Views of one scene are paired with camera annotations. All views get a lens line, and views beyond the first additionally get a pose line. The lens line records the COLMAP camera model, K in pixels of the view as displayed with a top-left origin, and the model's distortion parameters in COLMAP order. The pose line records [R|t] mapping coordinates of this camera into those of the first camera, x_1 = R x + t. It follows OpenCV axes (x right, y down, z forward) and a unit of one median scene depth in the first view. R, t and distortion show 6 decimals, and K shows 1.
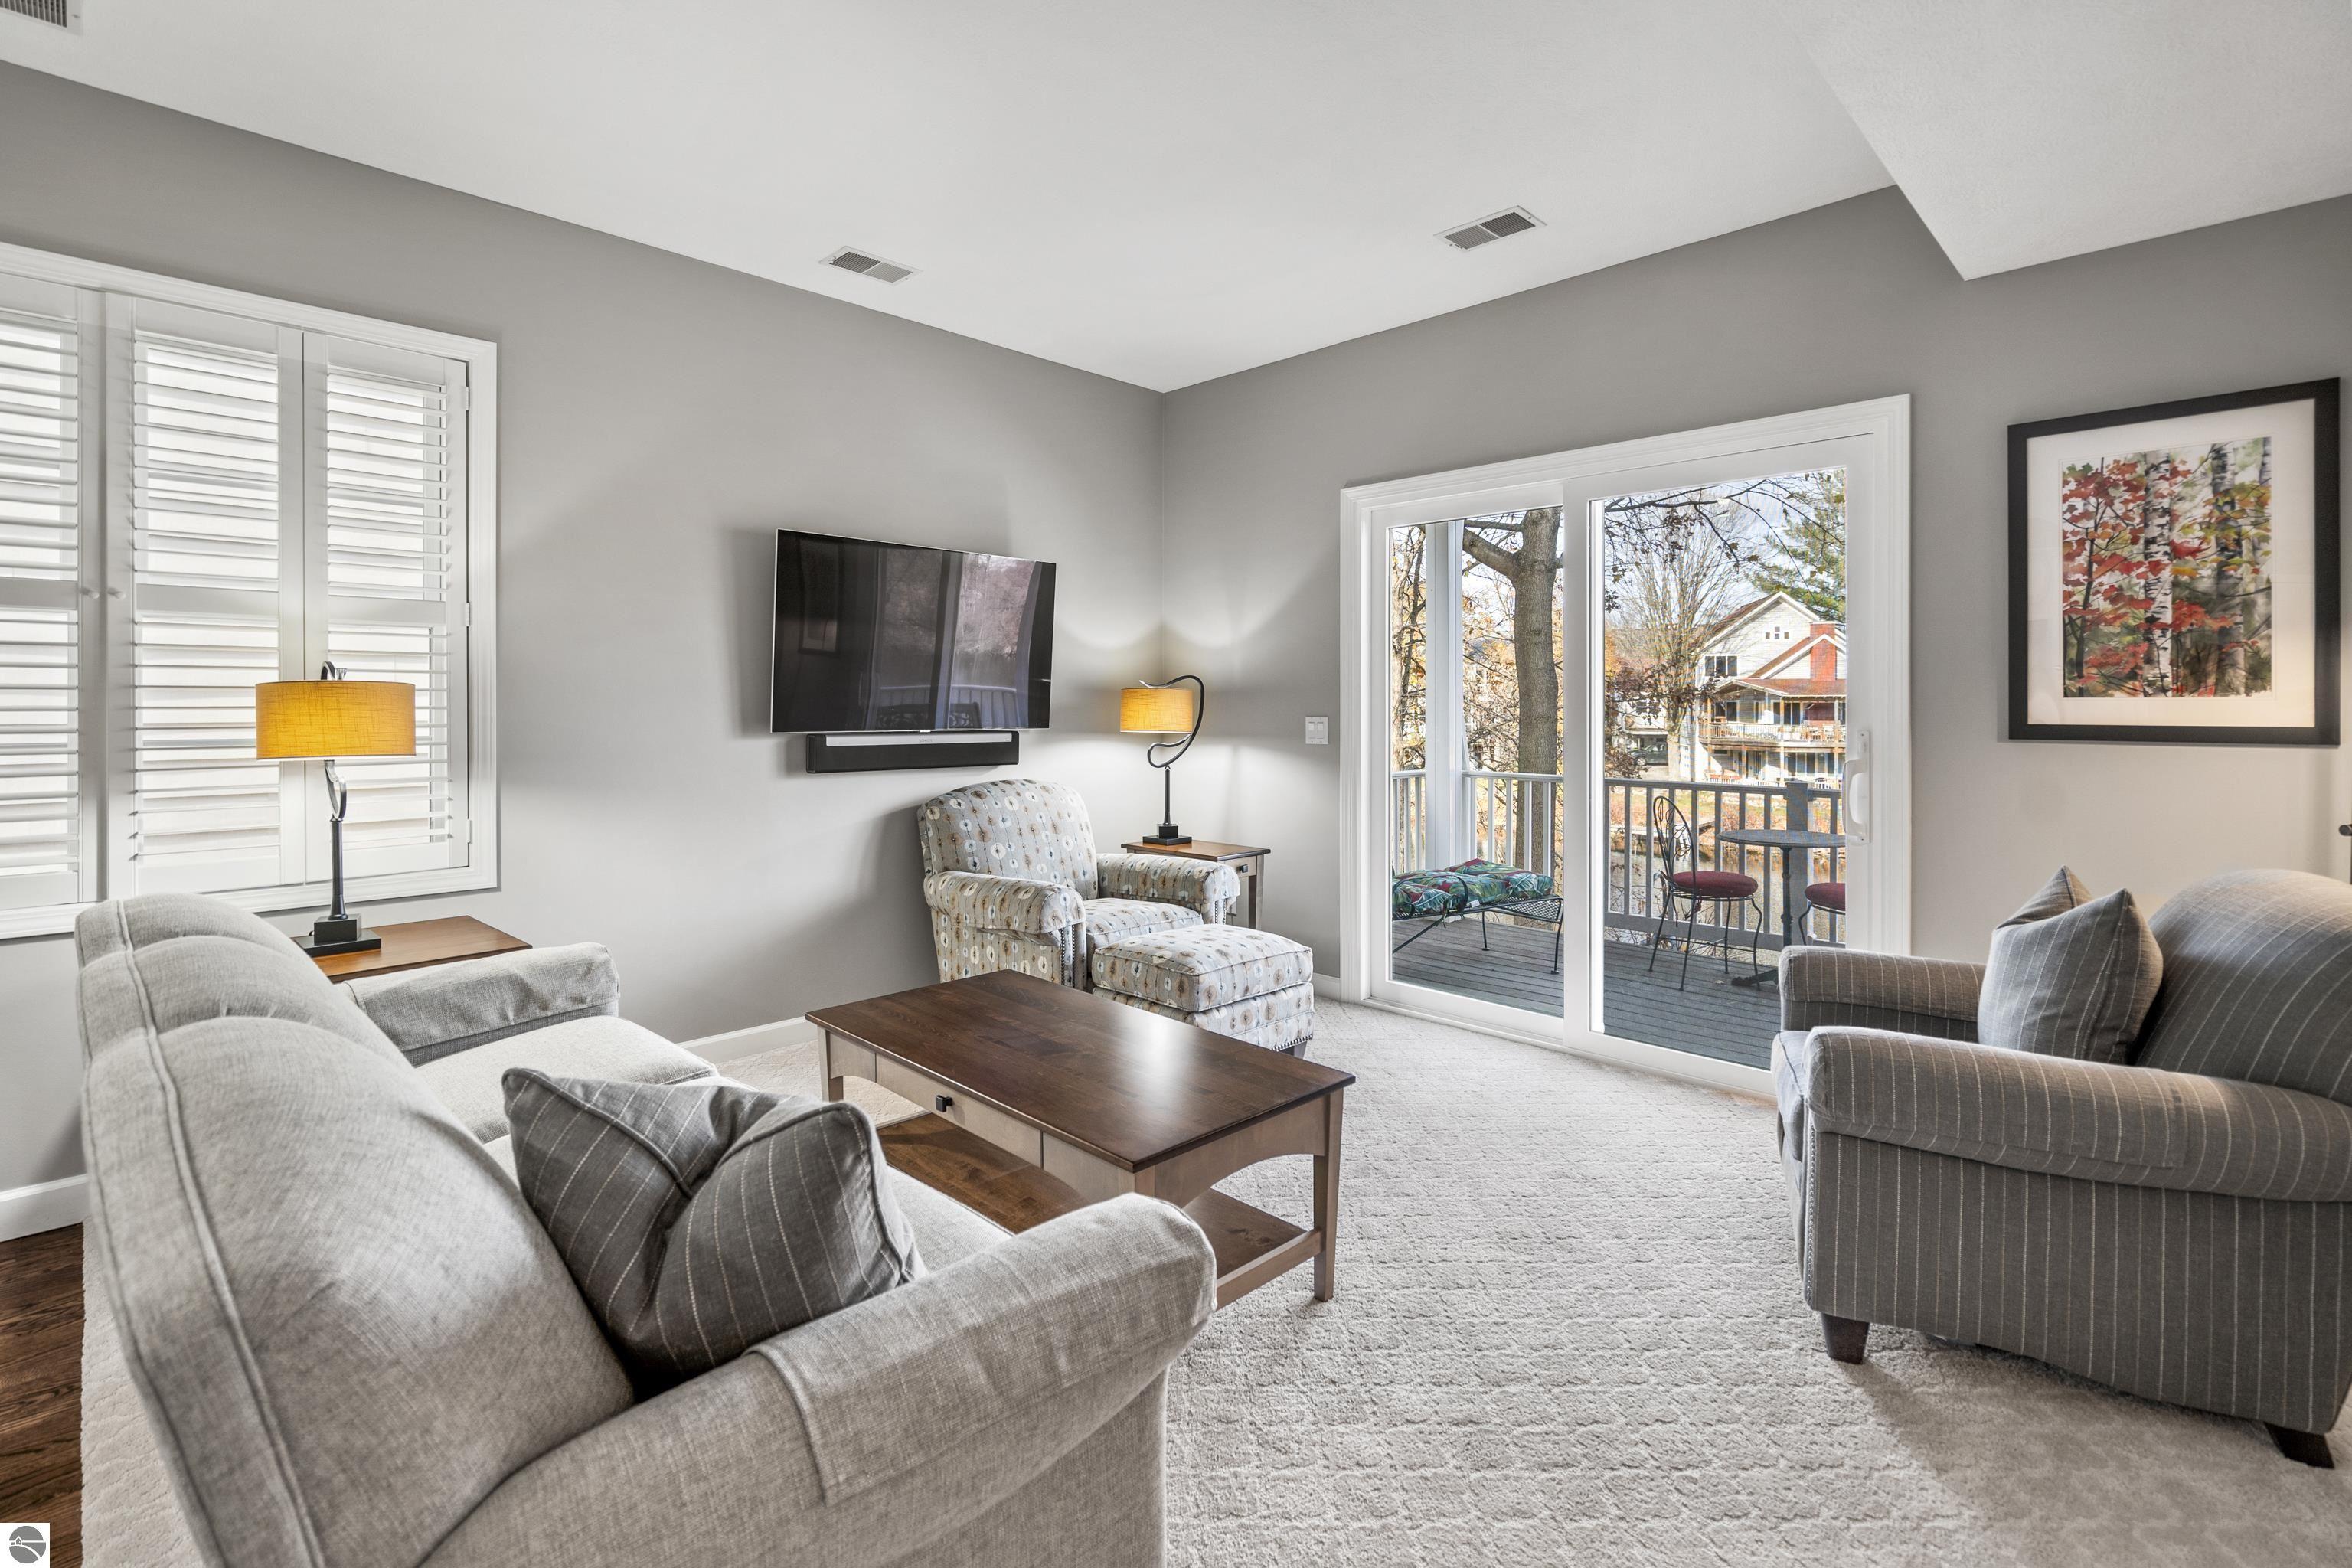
lens RADIAL K [[1095.6, 0, 1181.5], [0, 1095.6, 697.9], [0, 0, 1]] dist [0.001558, -0.000119]
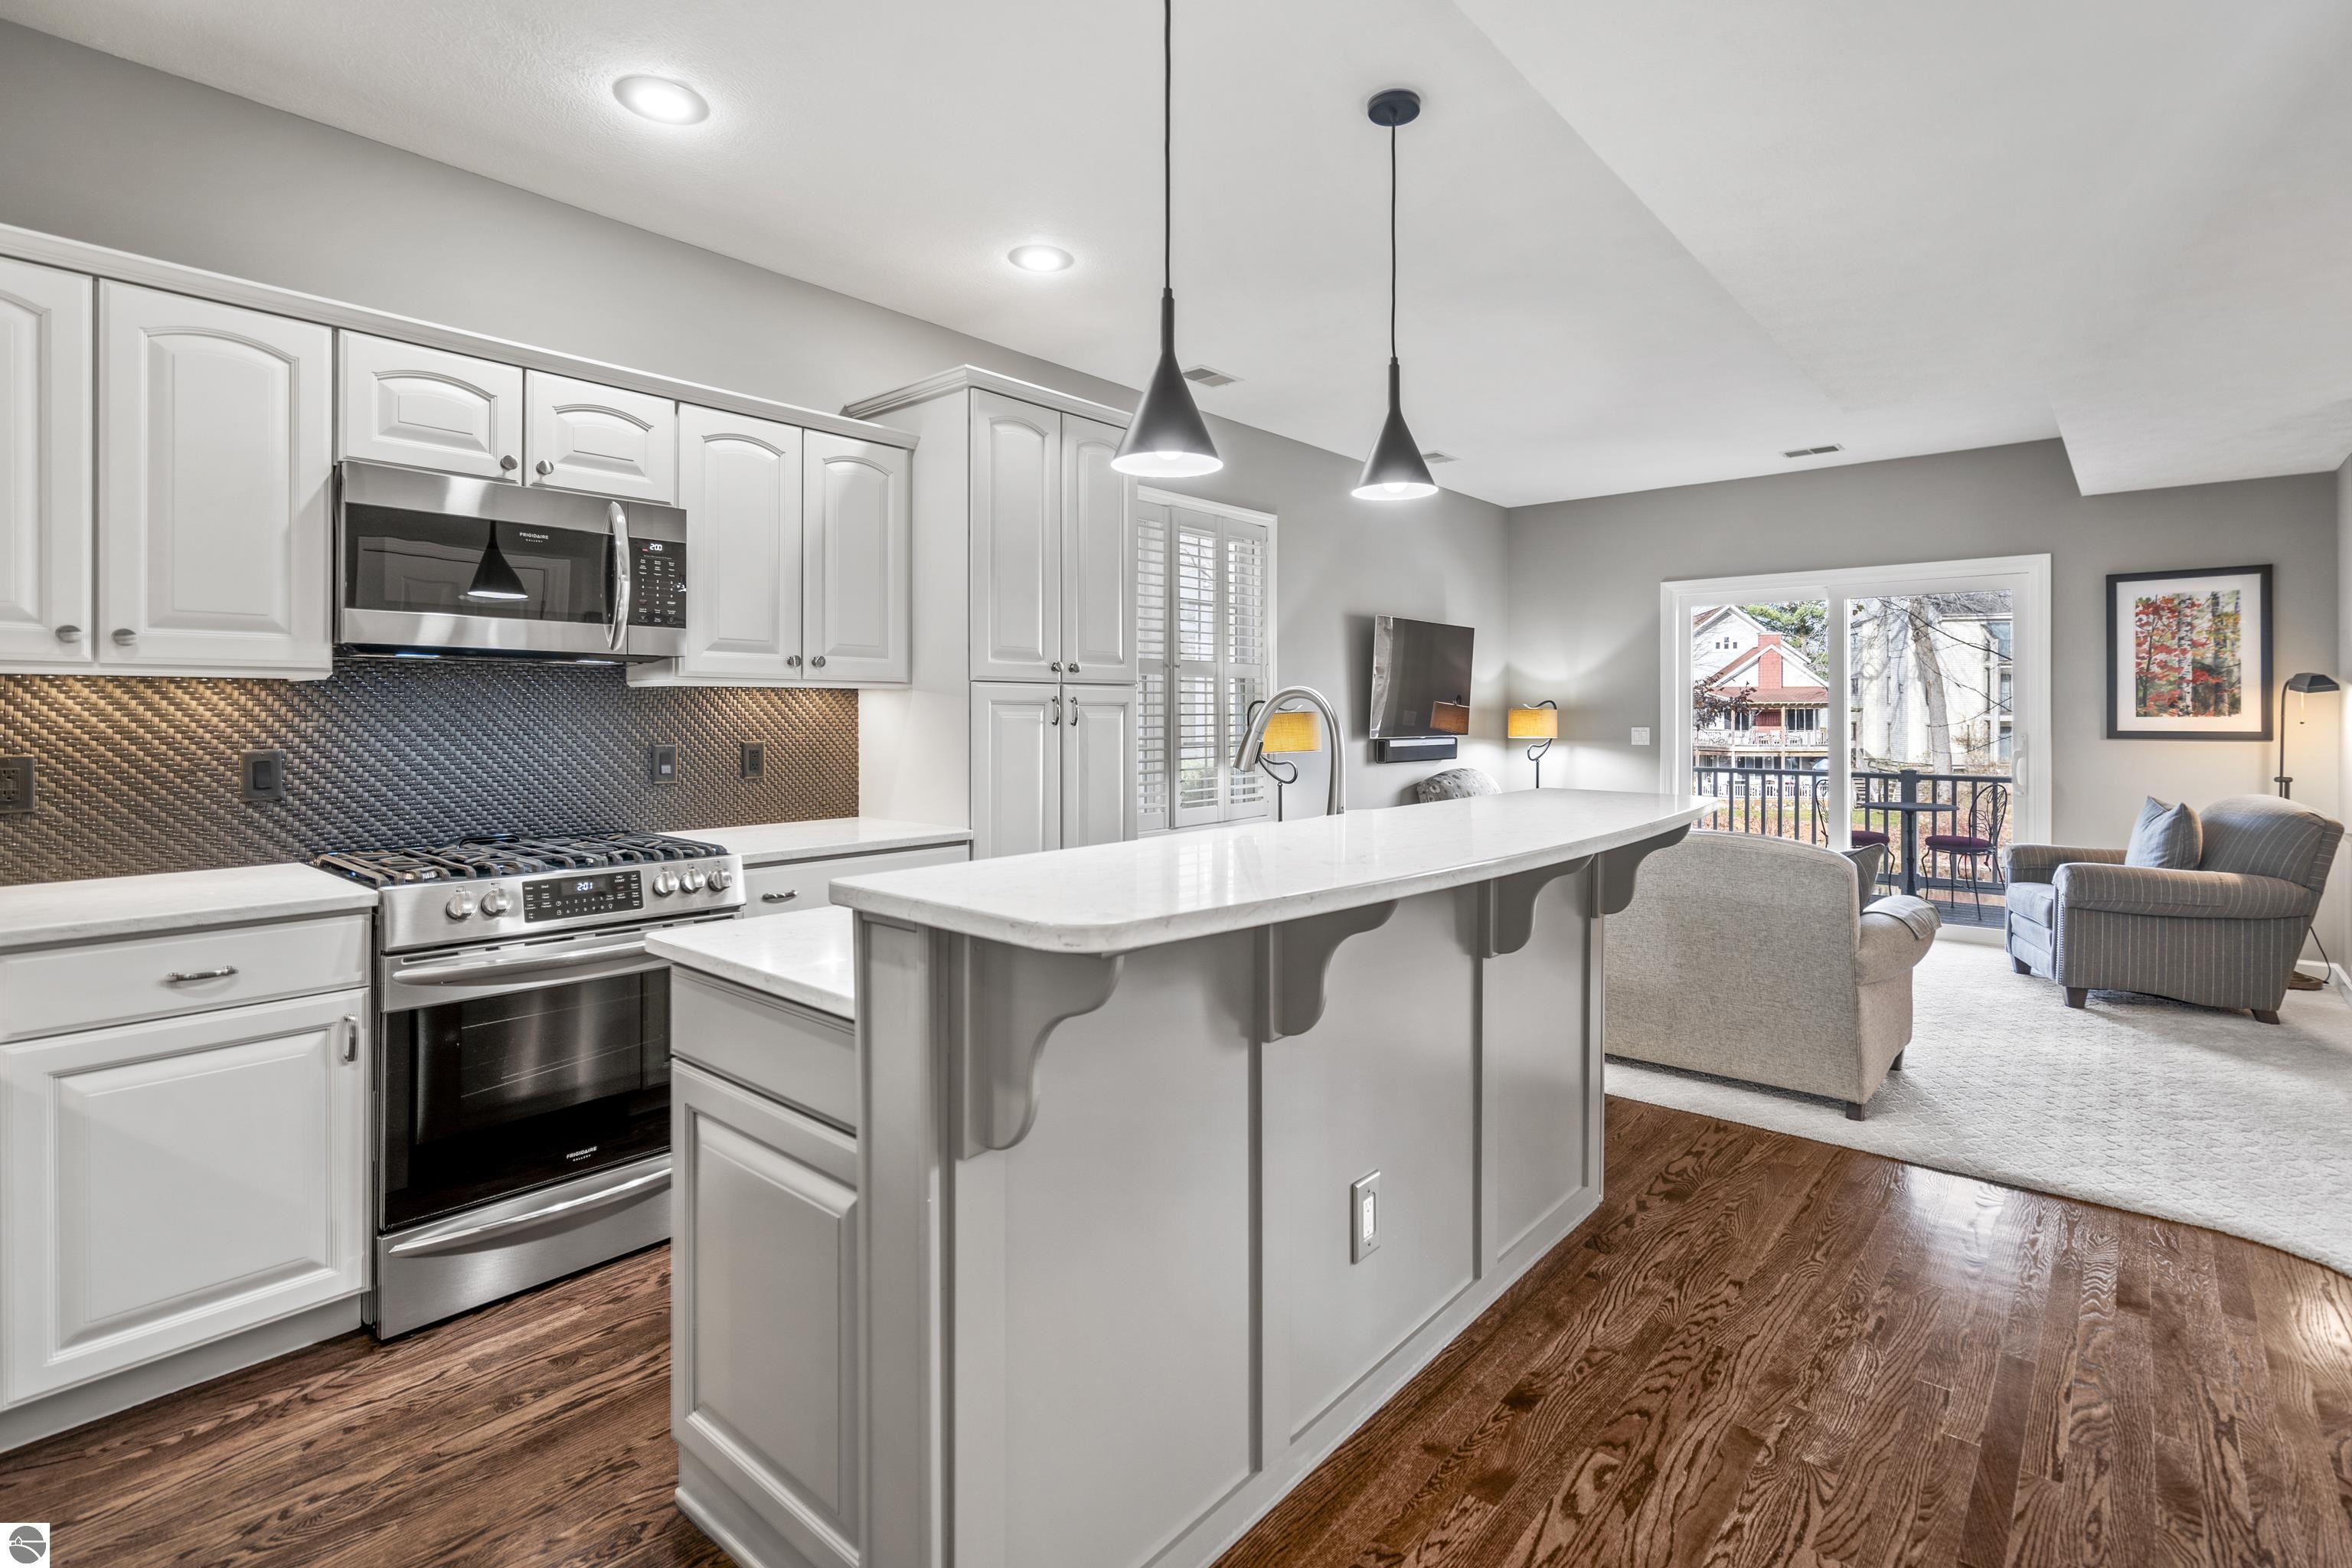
lens RADIAL K [[1117.2, 0, 1176.7], [0, 1117.2, 707.4], [0, 0, 1]] dist [0.001588, -0.000102]
pose [[0.998239, -0.003248, 0.059225, -0.957948], [0.003142, 0.999993, 0.001890, -0.025041], [-0.059230, -0.001701, 0.998243, -0.831895]]
